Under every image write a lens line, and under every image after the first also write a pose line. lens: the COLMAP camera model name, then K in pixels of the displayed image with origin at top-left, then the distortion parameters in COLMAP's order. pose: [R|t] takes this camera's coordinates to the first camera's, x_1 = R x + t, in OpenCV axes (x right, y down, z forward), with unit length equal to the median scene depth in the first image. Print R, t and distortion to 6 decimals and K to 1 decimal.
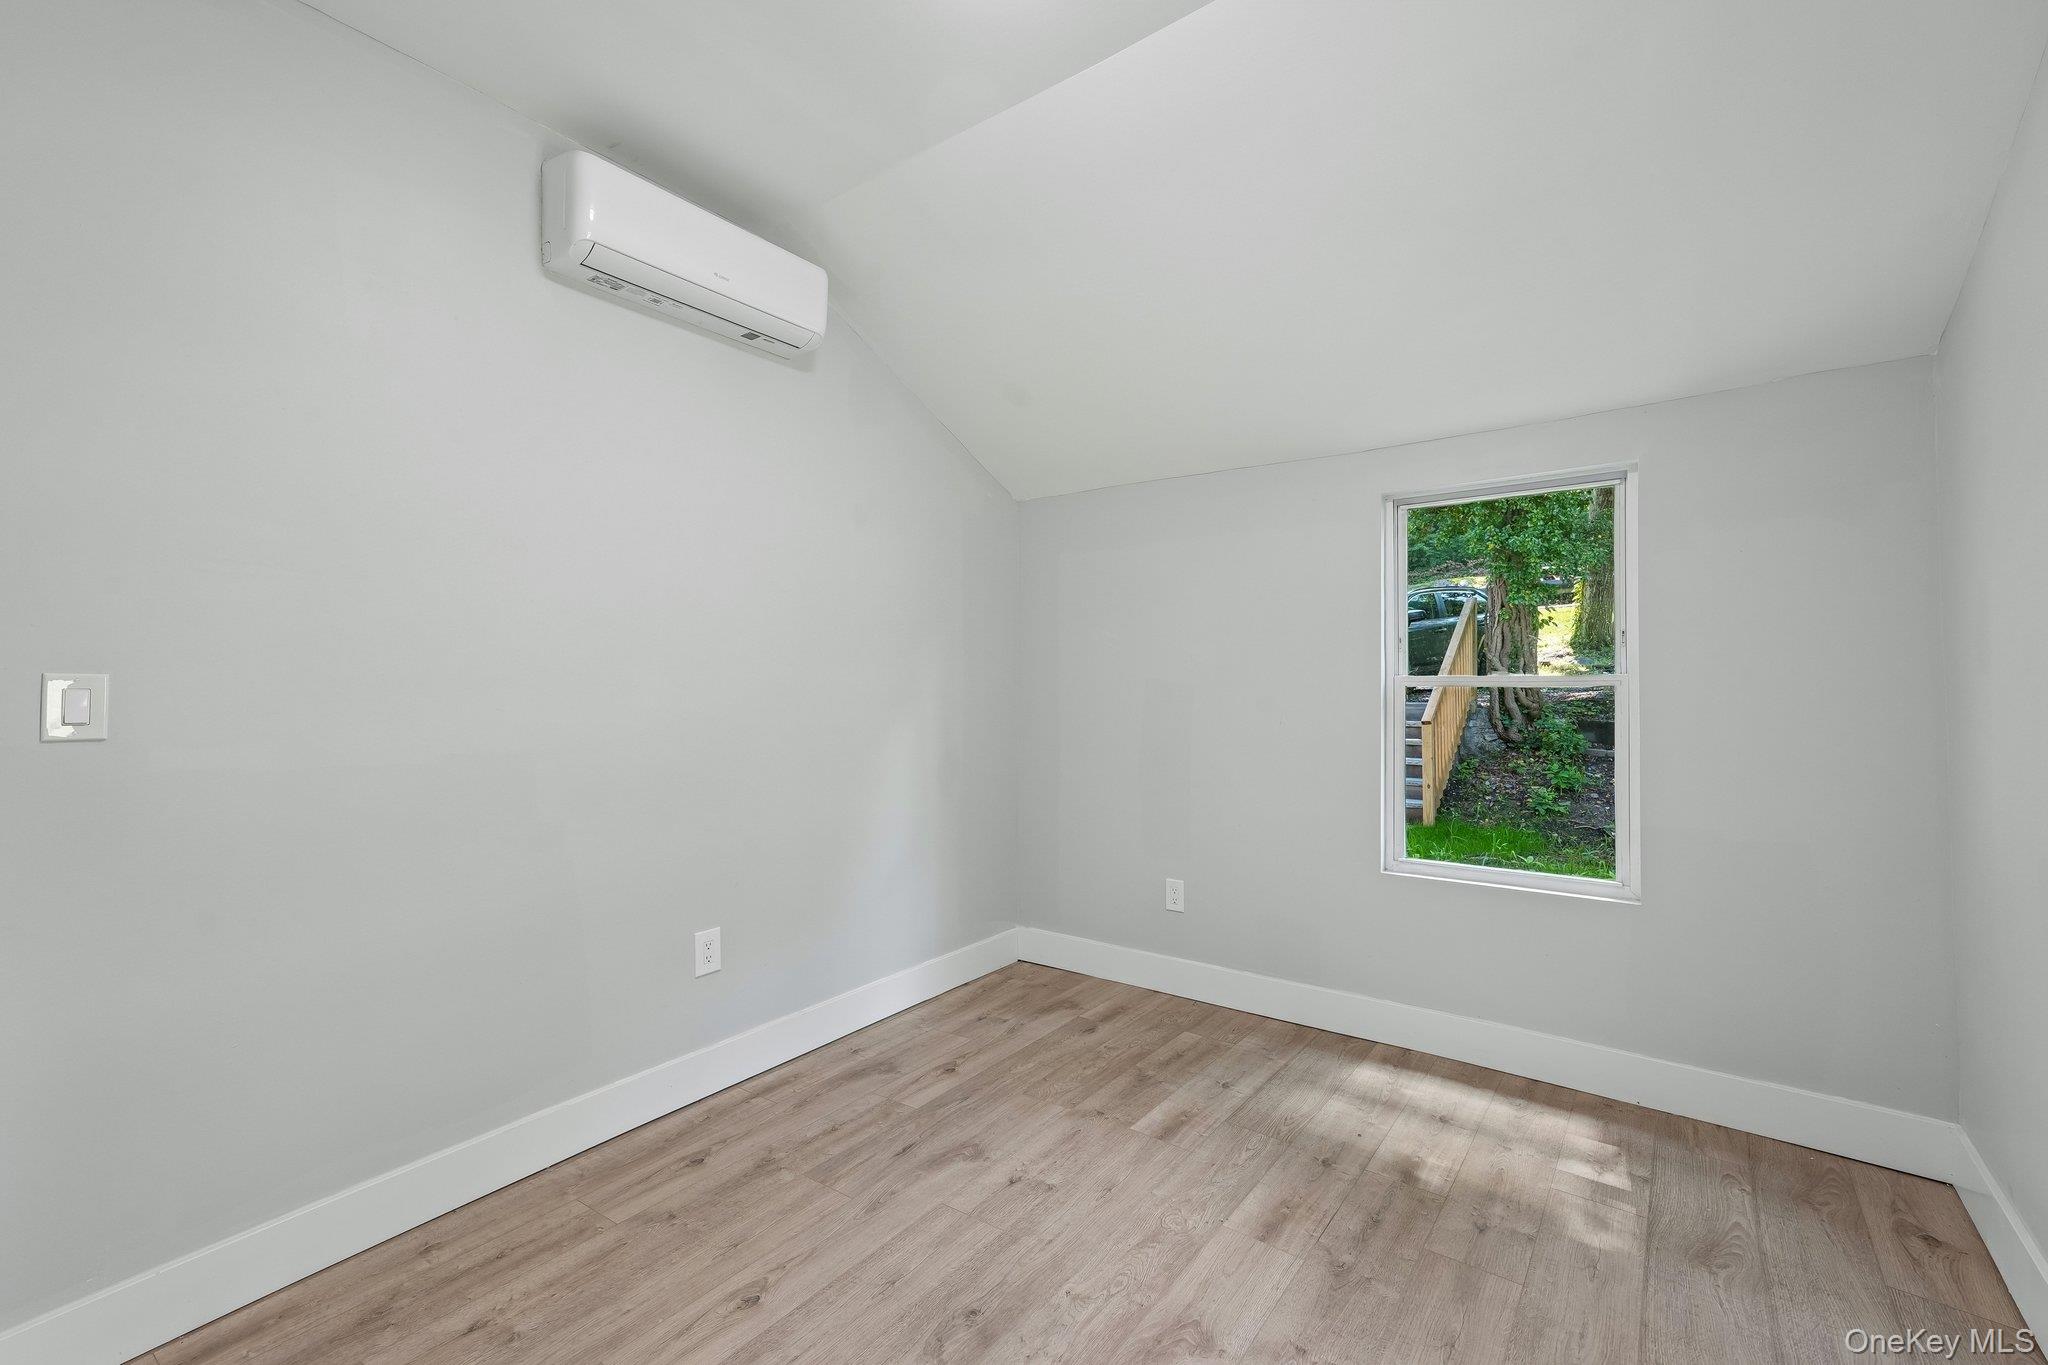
lens RADIAL K [[896.1, 0, 1018.8], [0, 896.1, 673.8], [0, 0, 1]] dist [-0.002225, 0.014253]
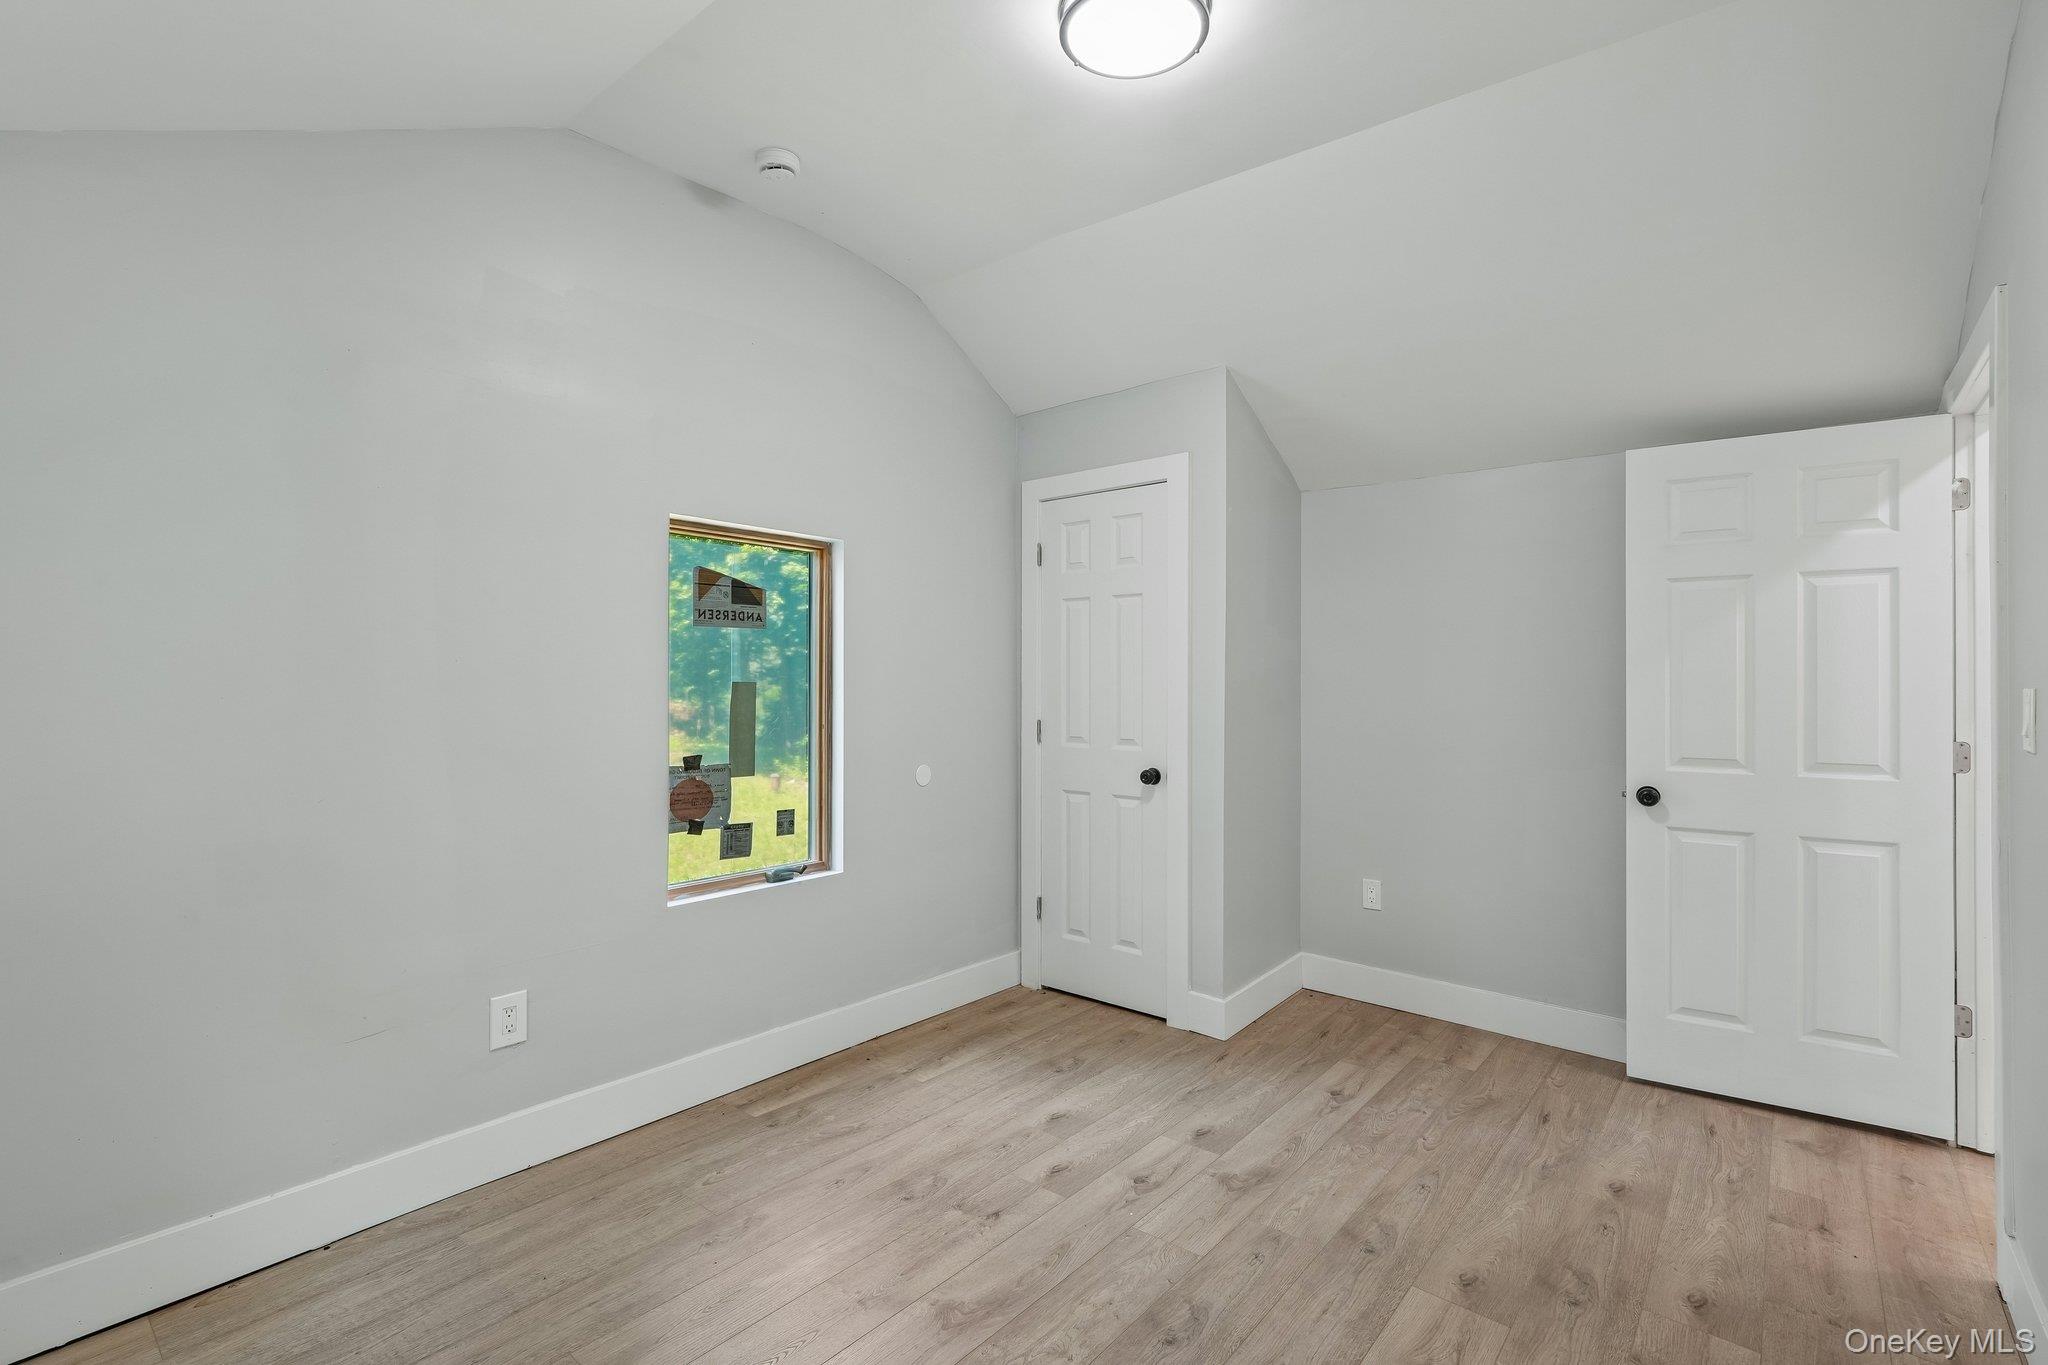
lens RADIAL K [[924.1, 0, 1019.3], [0, 924.1, 677.1], [0, 0, 1]] dist [-0.014486, 0.007053]
pose [[-0.998218, -0.009335, 0.058942, 0.041967], [-0.010241, 0.999834, -0.015091, 0.003104], [-0.058791, -0.015667, -0.998147, 1.421352]]
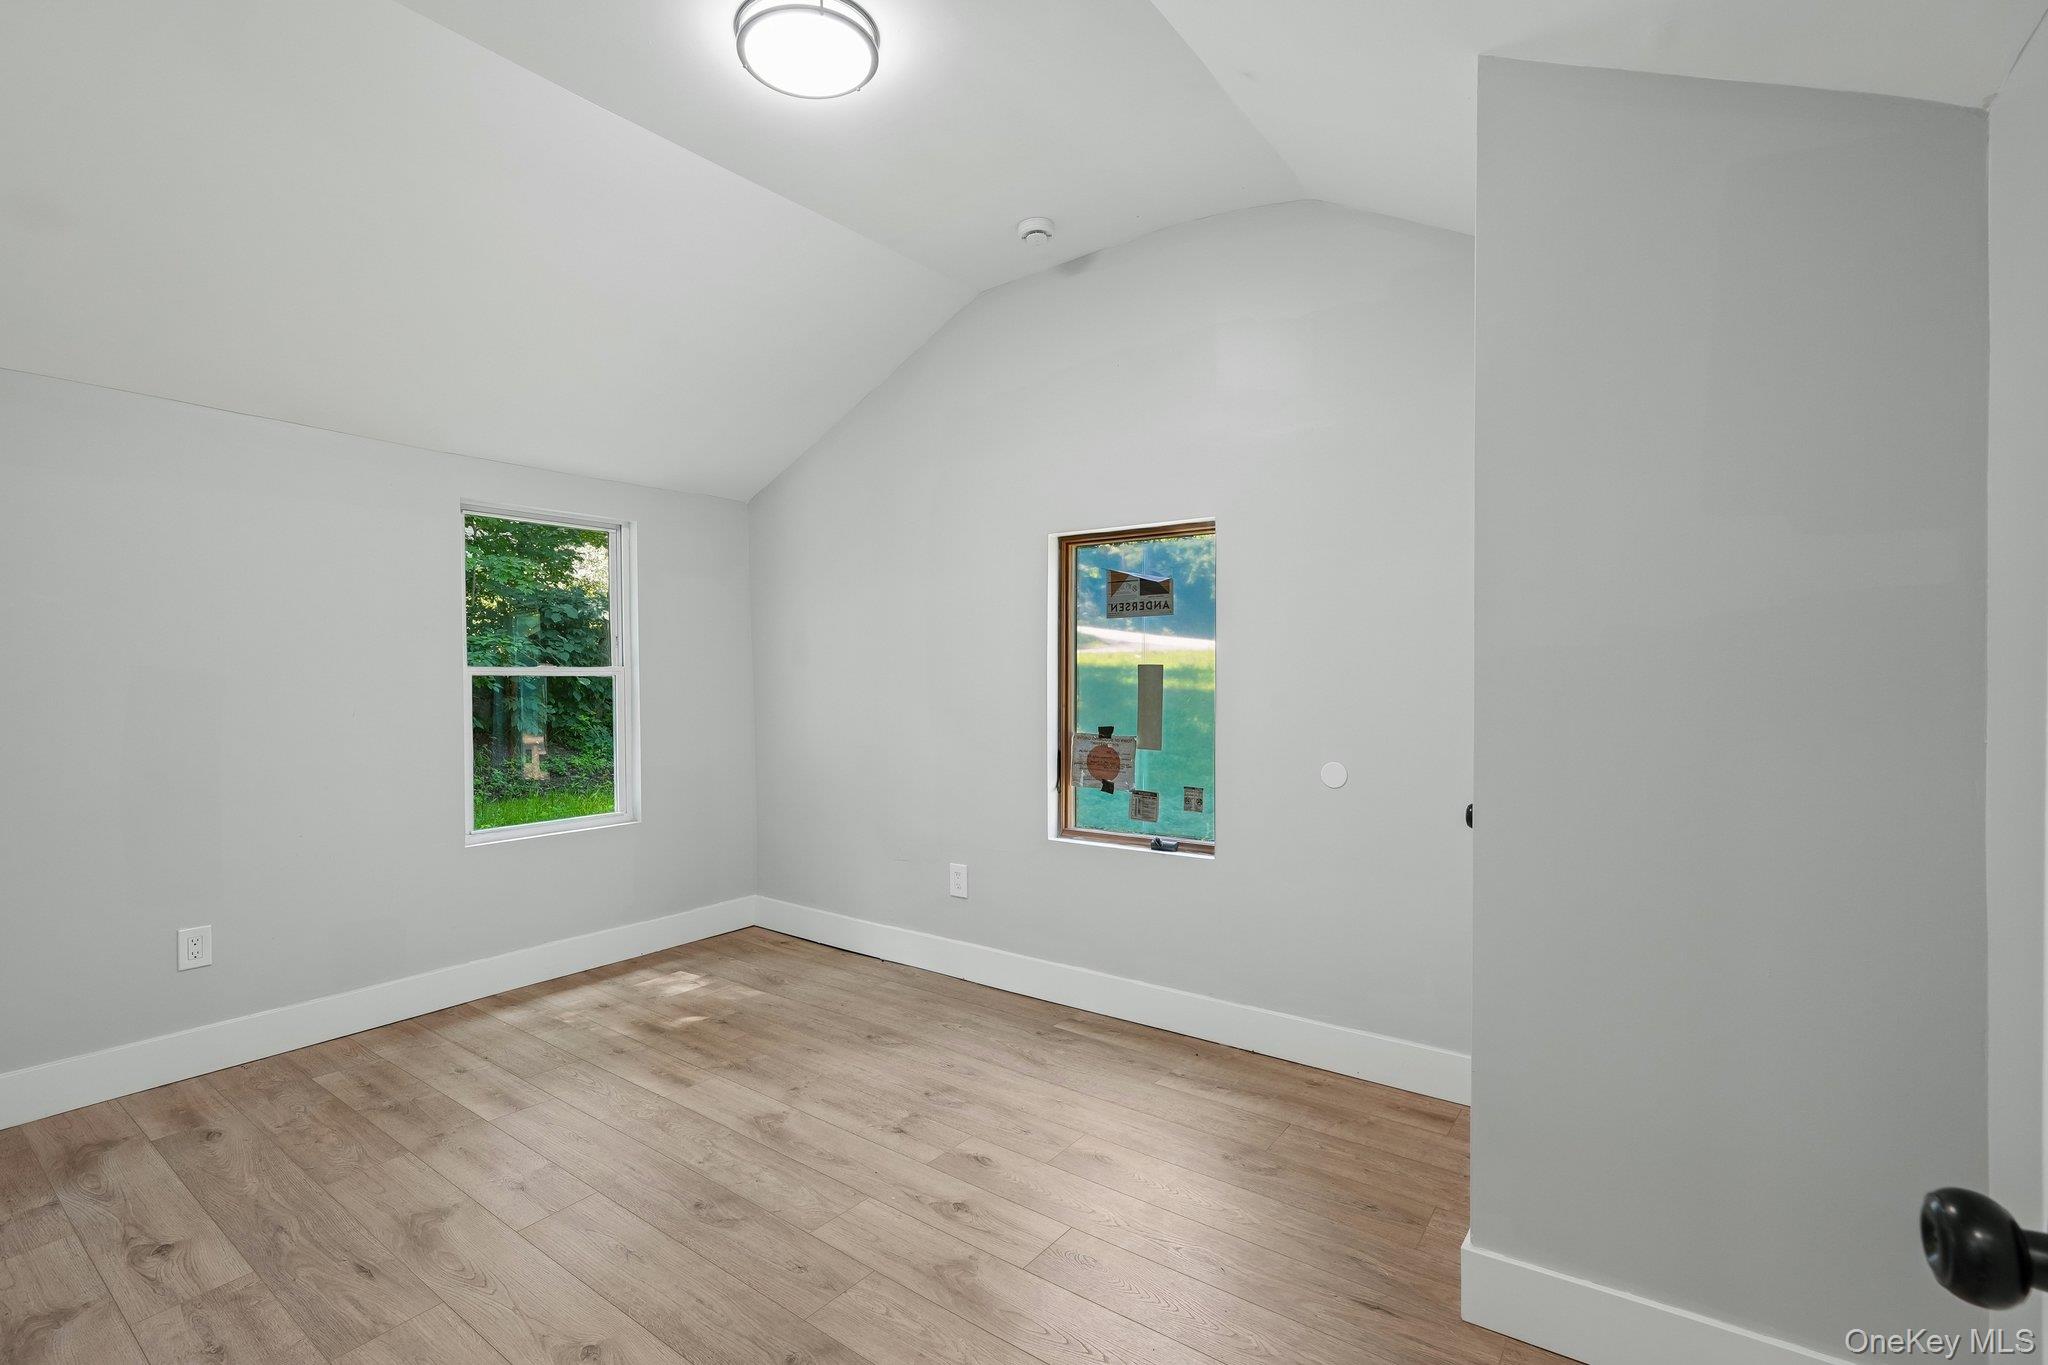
lens RADIAL K [[924.1, 0, 1019.3], [0, 924.1, 677.1], [0, 0, 1]] dist [-0.014486, 0.007053]
pose [[-0.012568, -0.008198, 0.999887, -0.887474], [-0.004178, 0.999958, 0.008146, 0.002928], [-0.999912, -0.004076, -0.012602, 0.418818]]
